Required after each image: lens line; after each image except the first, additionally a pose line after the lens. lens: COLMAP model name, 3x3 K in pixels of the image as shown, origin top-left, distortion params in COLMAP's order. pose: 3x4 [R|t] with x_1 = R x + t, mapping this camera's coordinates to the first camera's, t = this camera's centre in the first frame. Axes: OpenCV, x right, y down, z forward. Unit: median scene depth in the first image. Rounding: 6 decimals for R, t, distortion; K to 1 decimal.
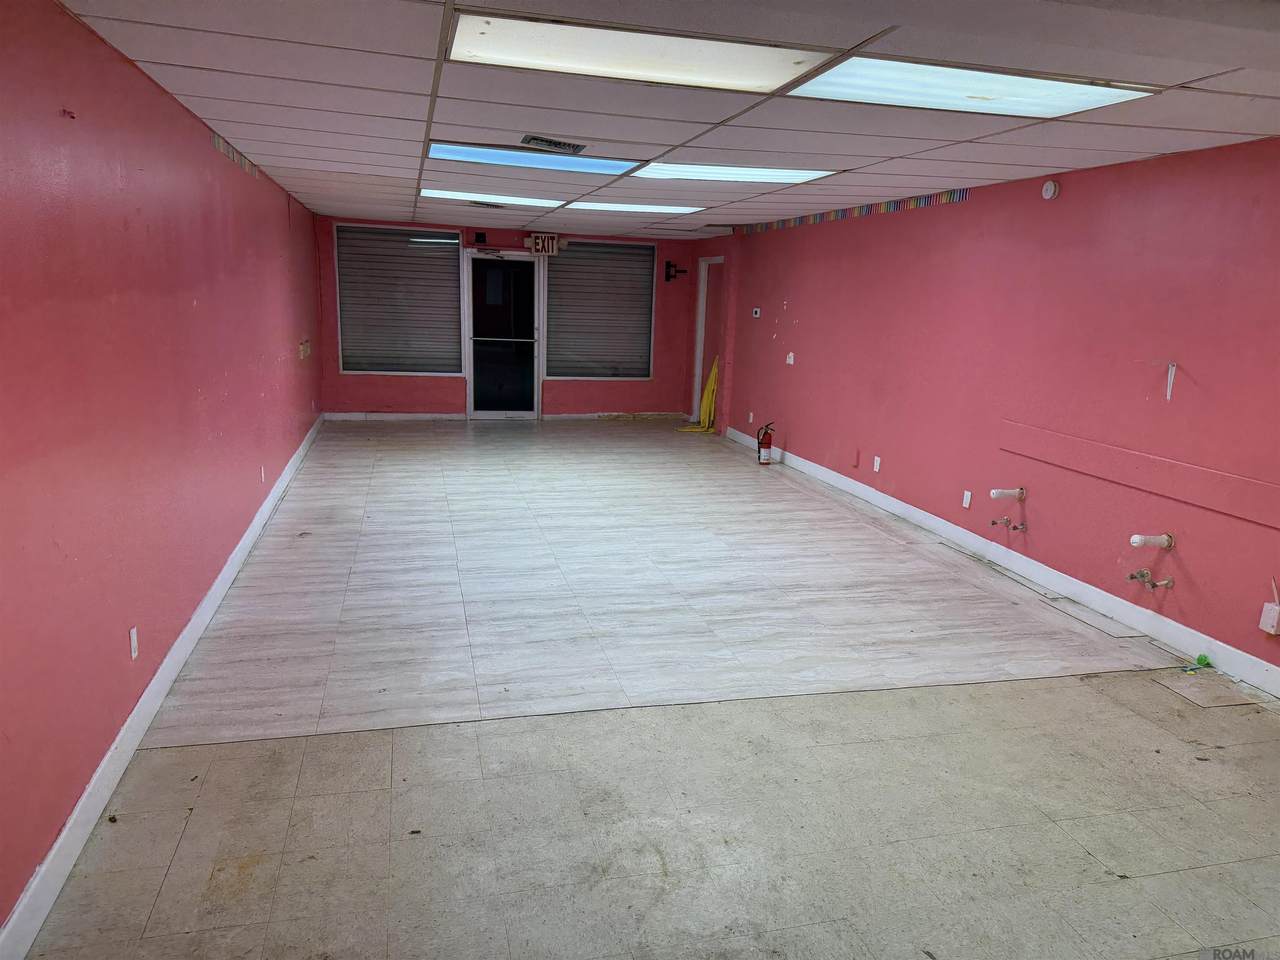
lens RADIAL K [[903.1, 0, 639.7], [0, 903.1, 488.0], [0, 0, 1]] dist [0.086084, -0.026844]
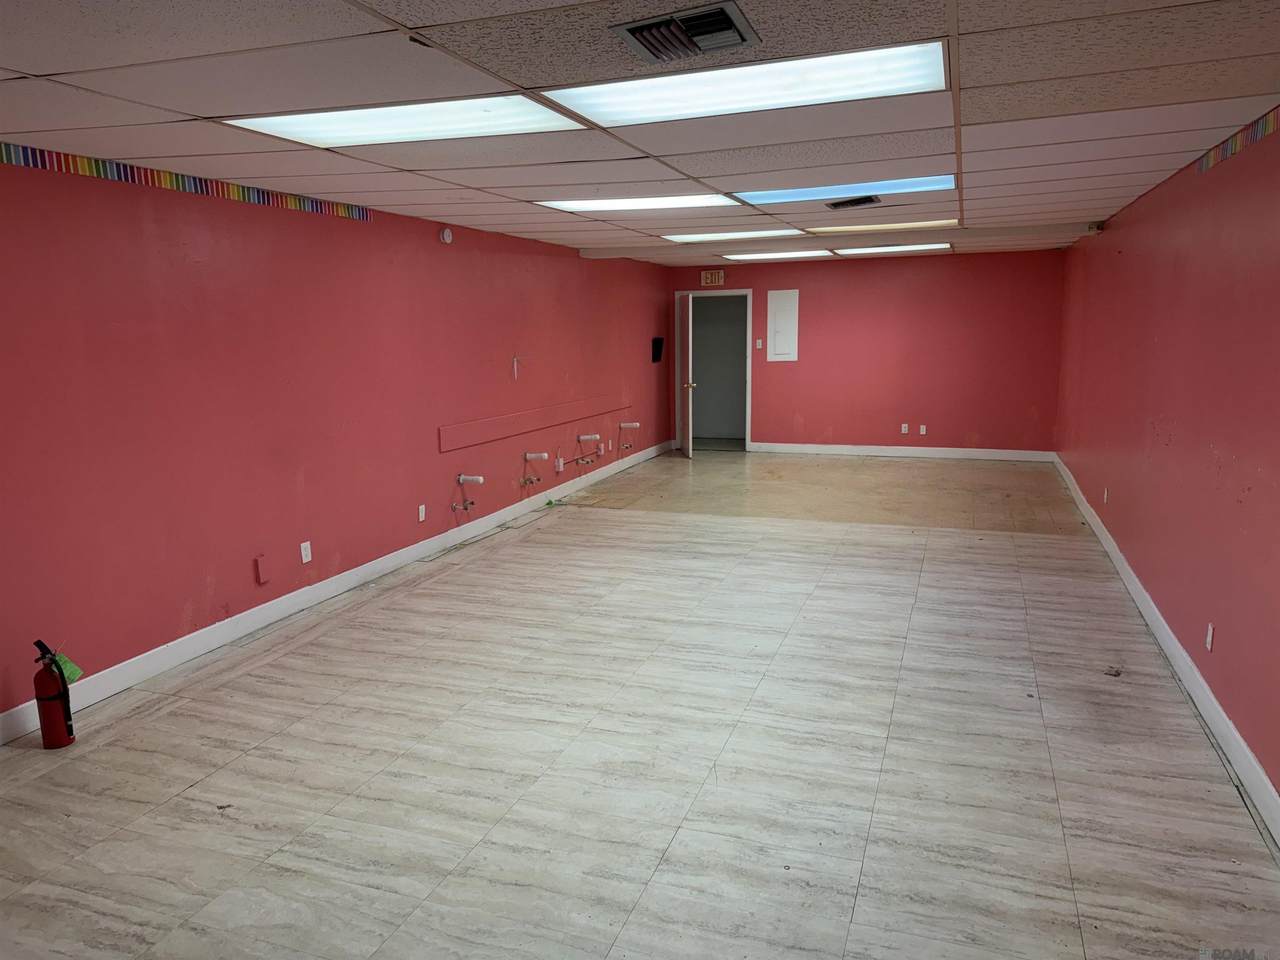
lens RADIAL K [[903.1, 0, 644.3], [0, 903.1, 479.3], [0, 0, 1]] dist [0.086084, -0.026844]
pose [[-0.833412, -0.118857, 0.539720, -0.442923], [0.101358, 0.927161, 0.360692, -0.397042], [-0.543278, 0.355310, -0.760660, 1.738043]]
